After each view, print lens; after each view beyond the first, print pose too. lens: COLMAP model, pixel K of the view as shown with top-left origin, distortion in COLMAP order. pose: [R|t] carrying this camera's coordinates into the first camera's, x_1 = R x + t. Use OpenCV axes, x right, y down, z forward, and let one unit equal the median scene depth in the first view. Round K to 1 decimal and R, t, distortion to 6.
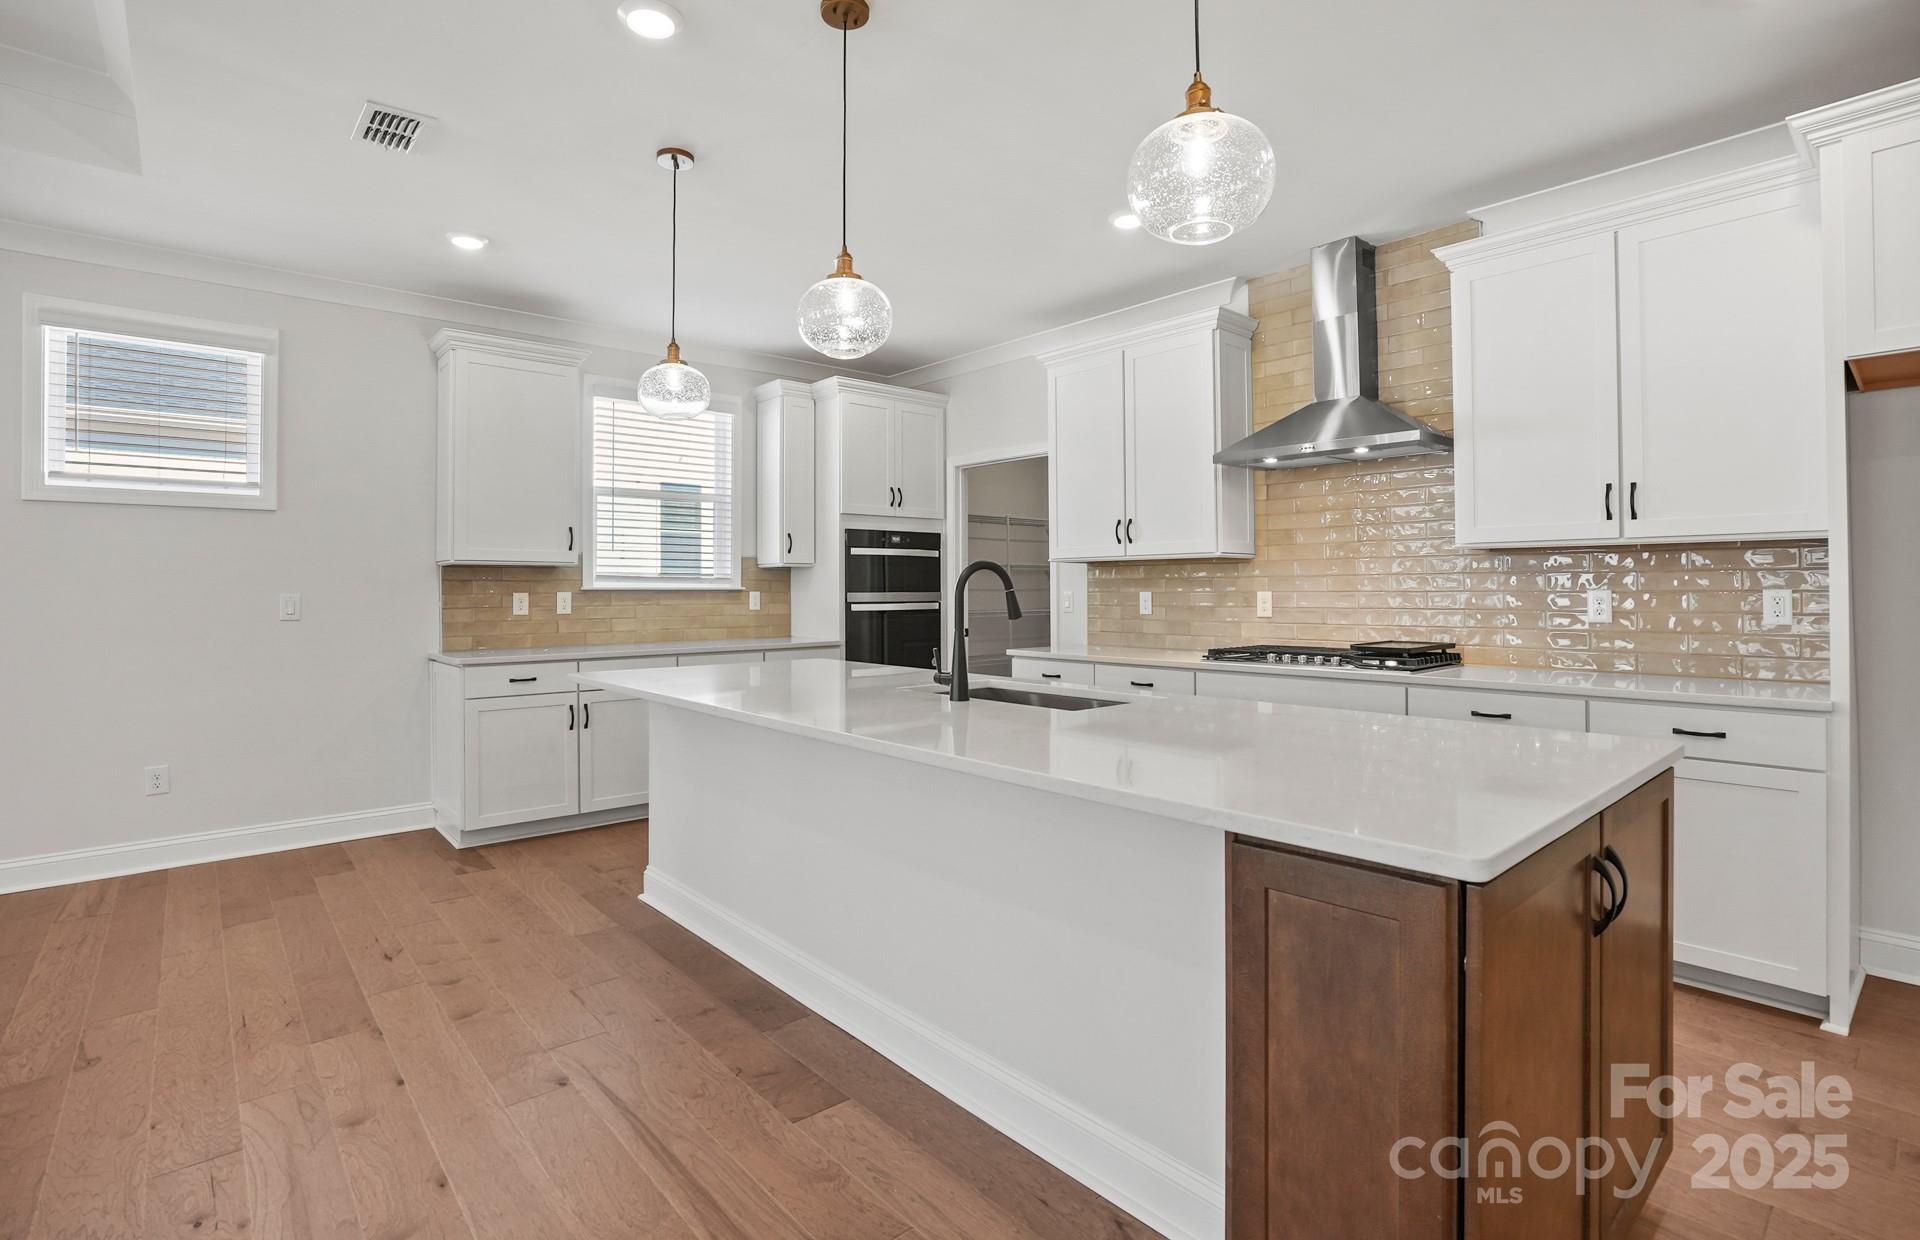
lens RADIAL K [[898.5, 0, 952.0], [0, 898.5, 585.6], [0, 0, 1]] dist [-0.051666, 0.018572]
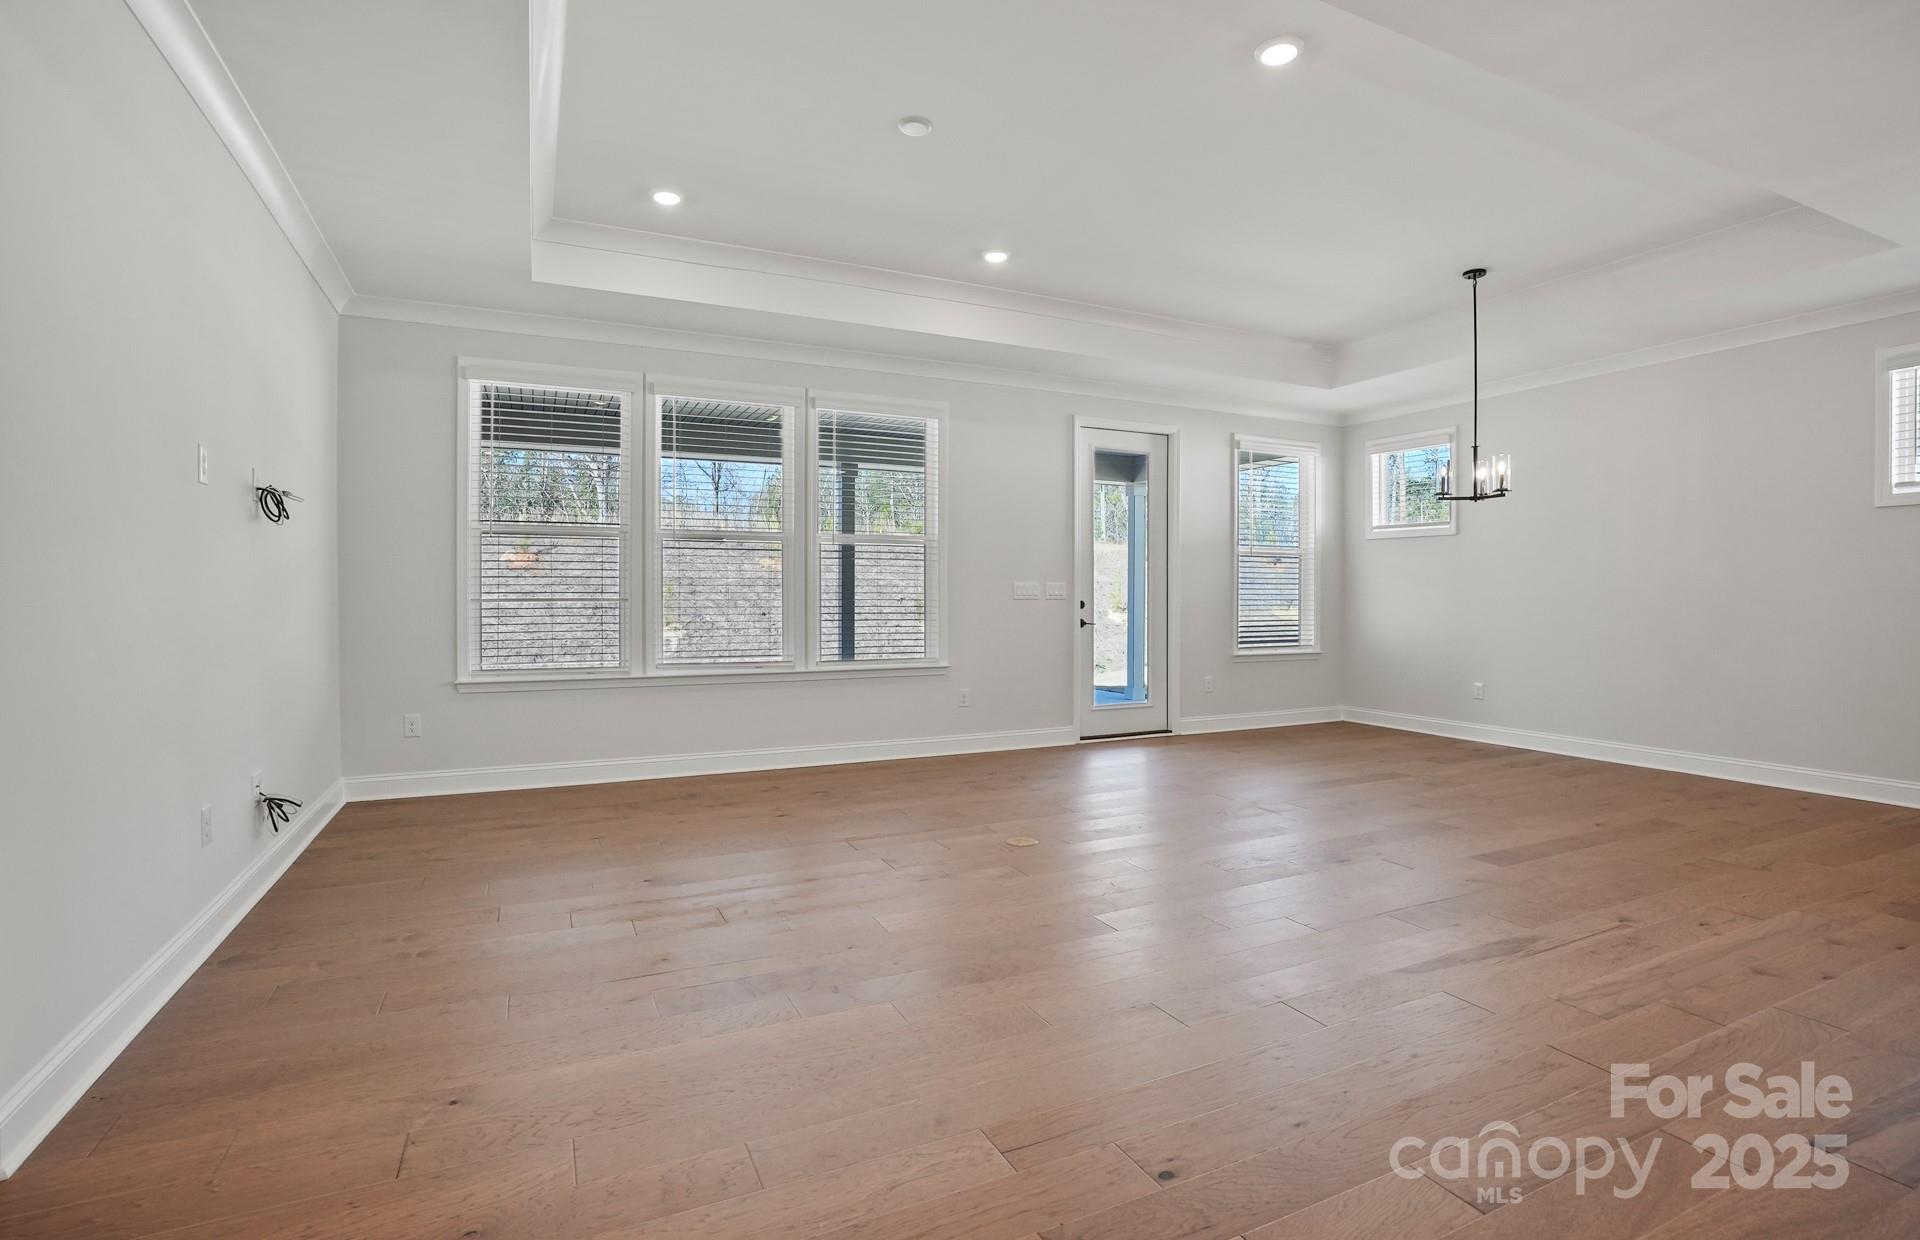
lens RADIAL K [[898.5, 0, 960.7], [0, 898.5, 599.8], [0, 0, 1]] dist [-0.051666, 0.018572]
pose [[-0.264004, 0.009156, -0.964478, 0.516441], [0.003189, 0.999958, 0.008620, 0.023498], [0.964516, -0.000800, -0.264023, 0.005351]]
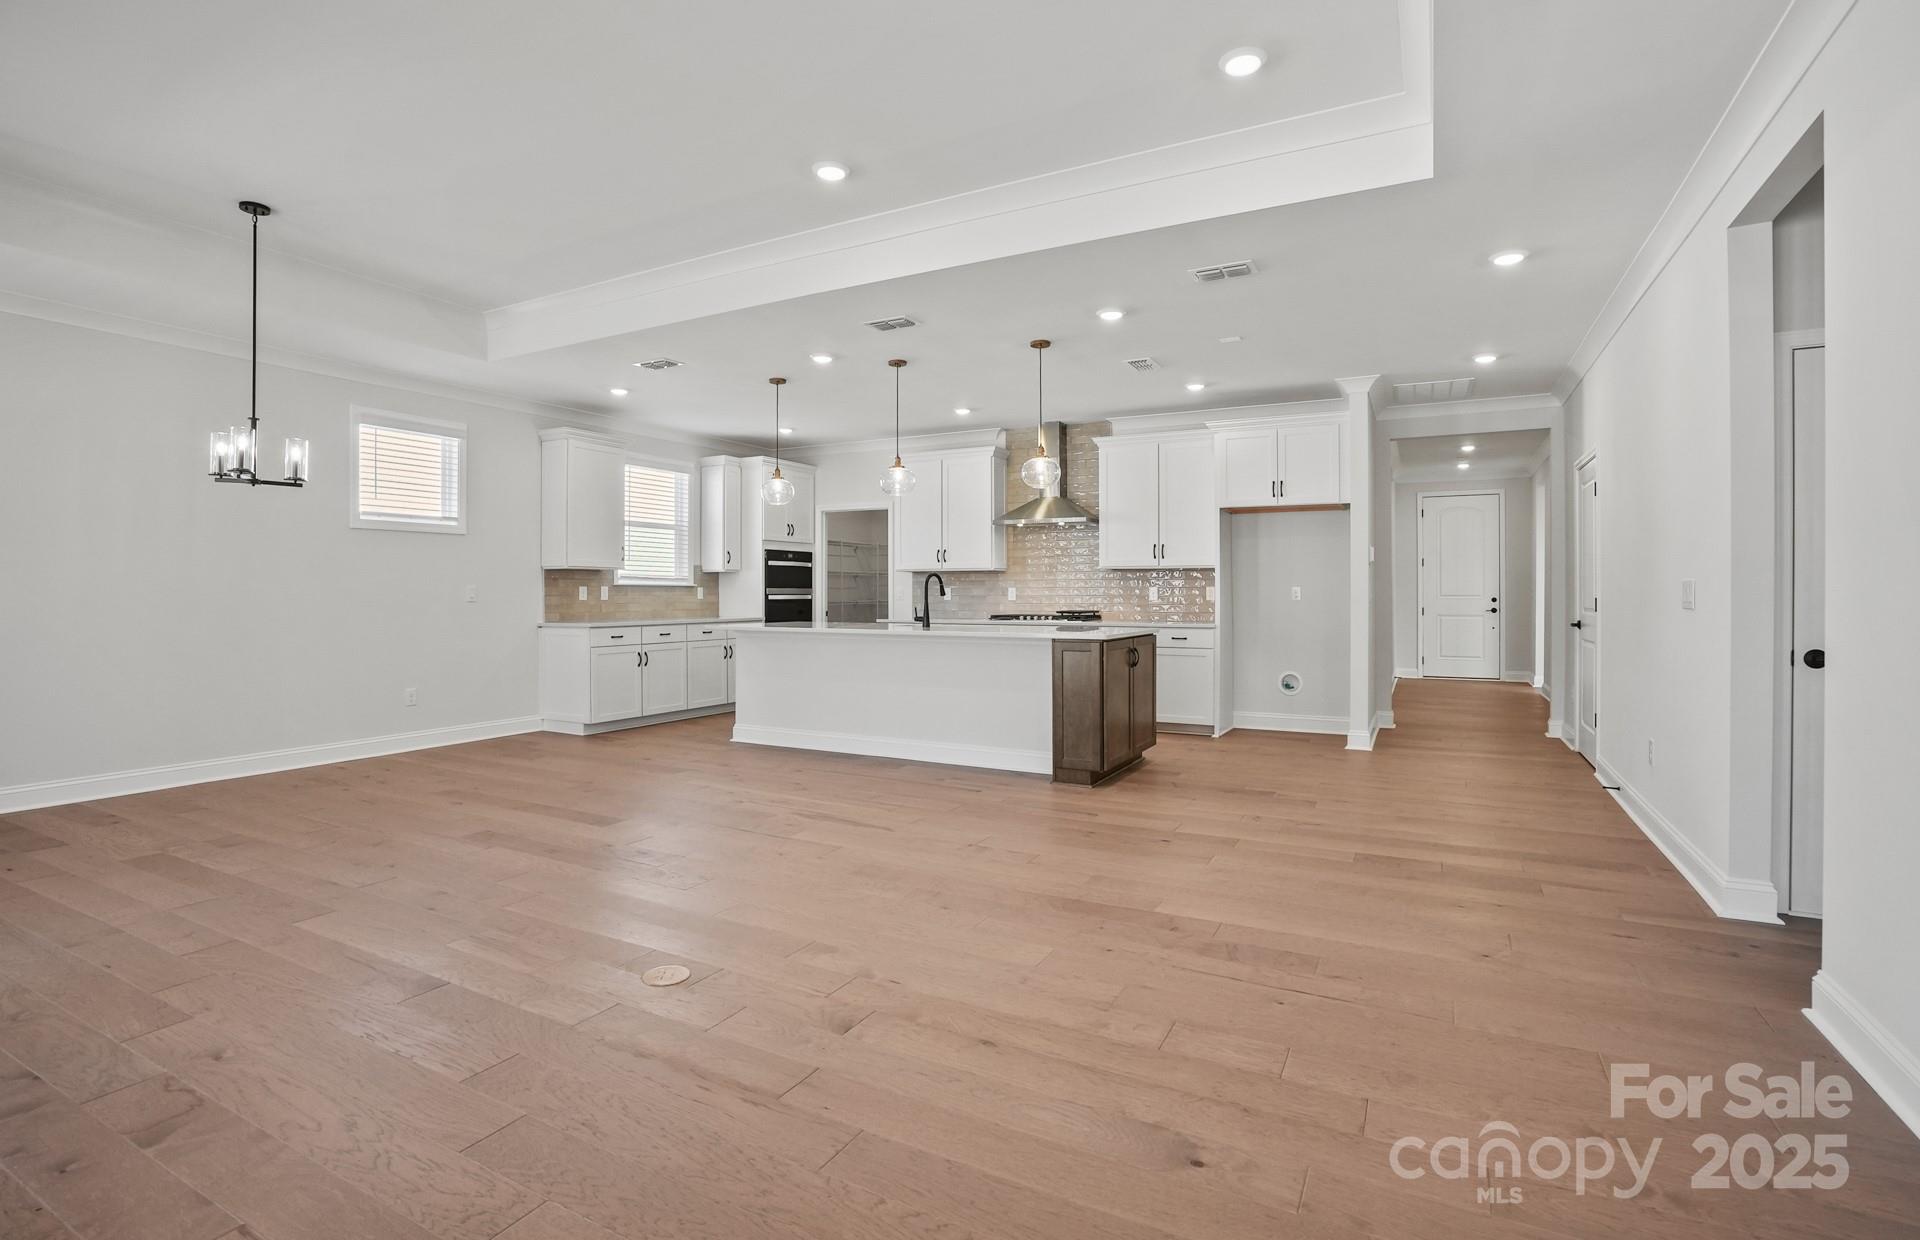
lens RADIAL K [[898.5, 0, 946.8], [0, 898.5, 596.1], [0, 0, 1]] dist [-0.051666, 0.018572]
pose [[0.938254, 0.003900, 0.345924, -0.521547], [-0.006351, 0.999962, 0.005952, 0.014644], [-0.345888, -0.007782, 0.938243, -0.900893]]
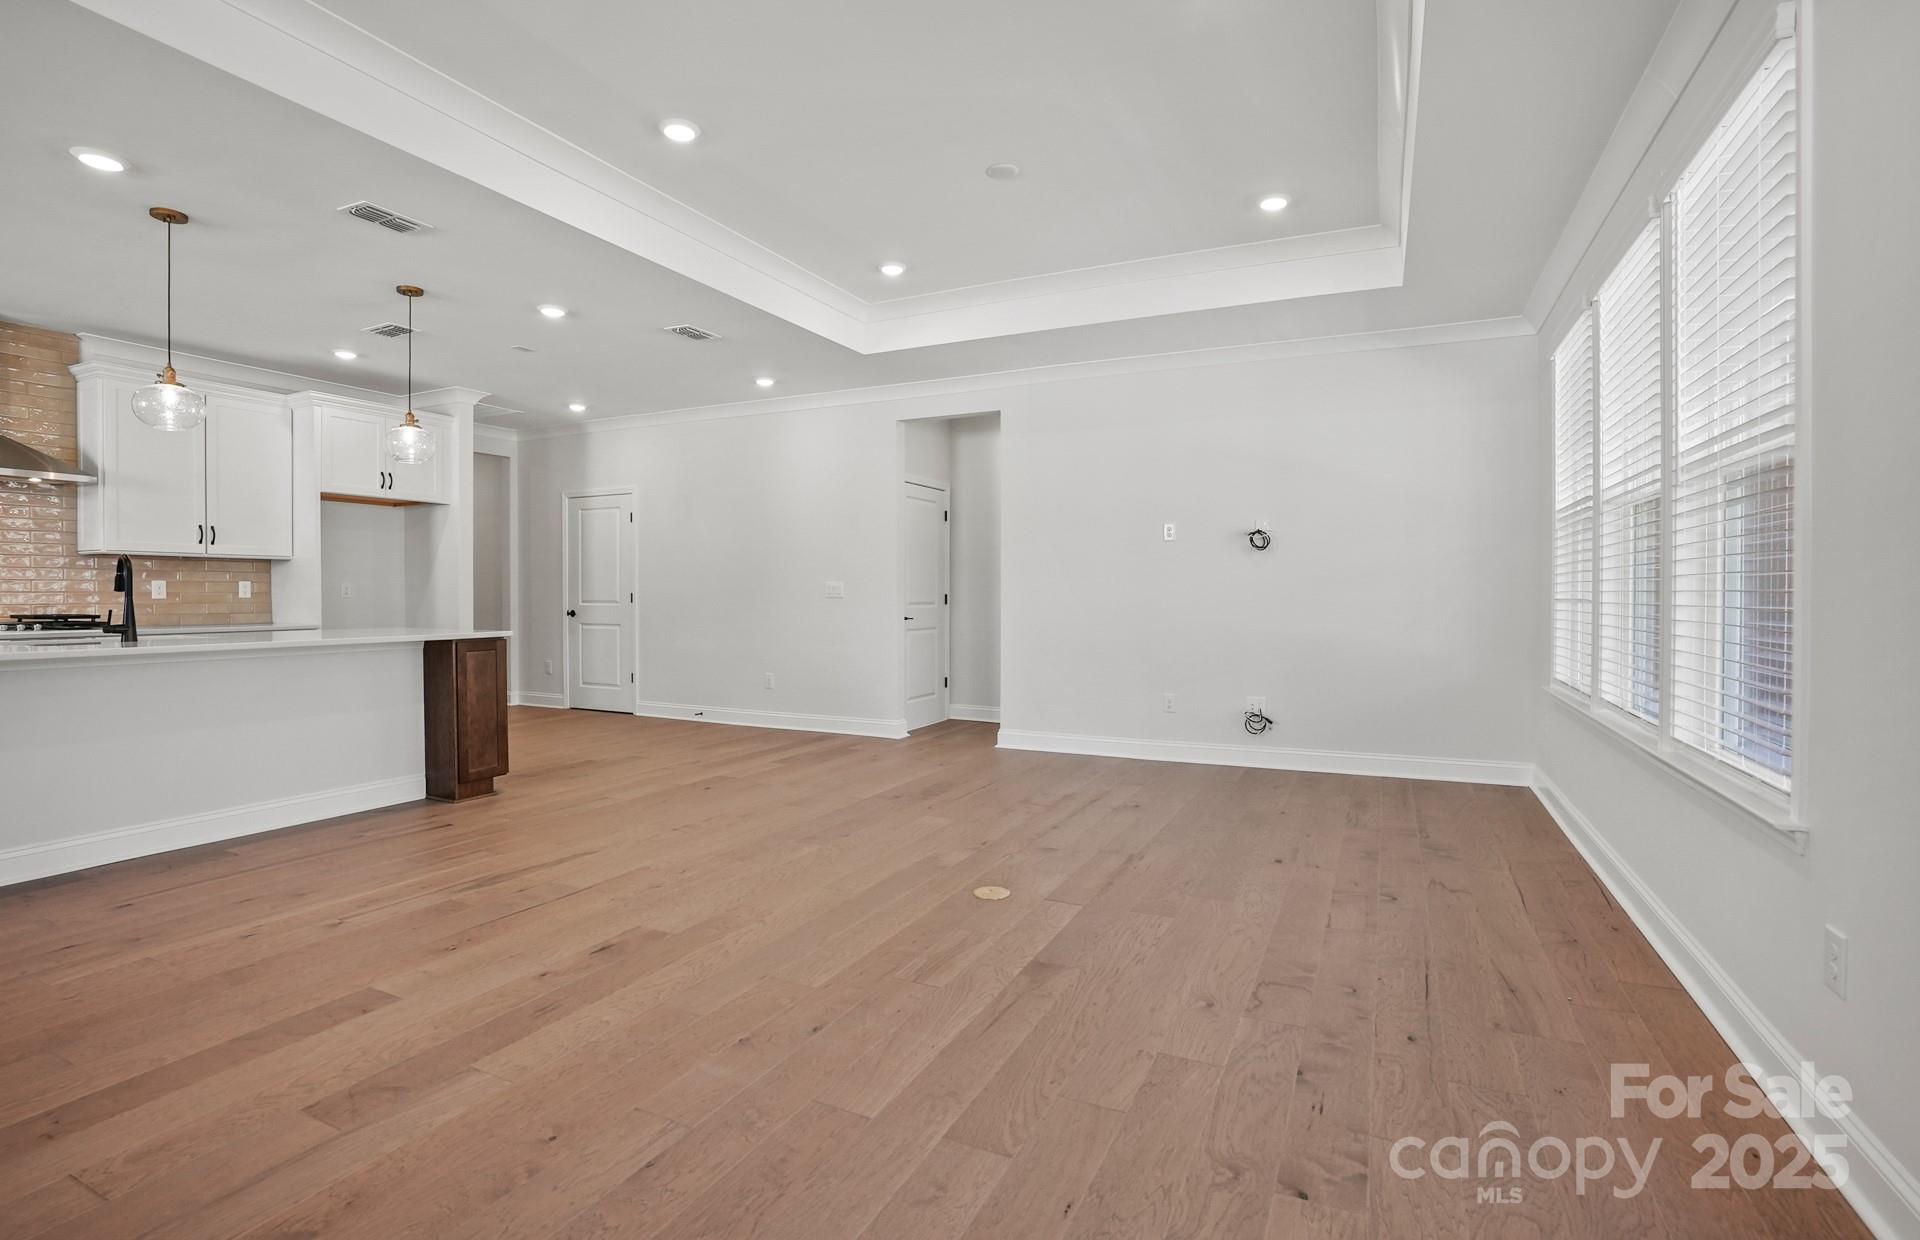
lens RADIAL K [[898.5, 0, 952.5], [0, 898.5, 605.2], [0, 0, 1]] dist [-0.051666, 0.018572]
pose [[-0.387308, -0.007070, 0.921923, -1.249229], [-0.002969, 0.999975, 0.006421, 0.031689], [-0.921945, -0.000251, -0.387320, 0.163899]]
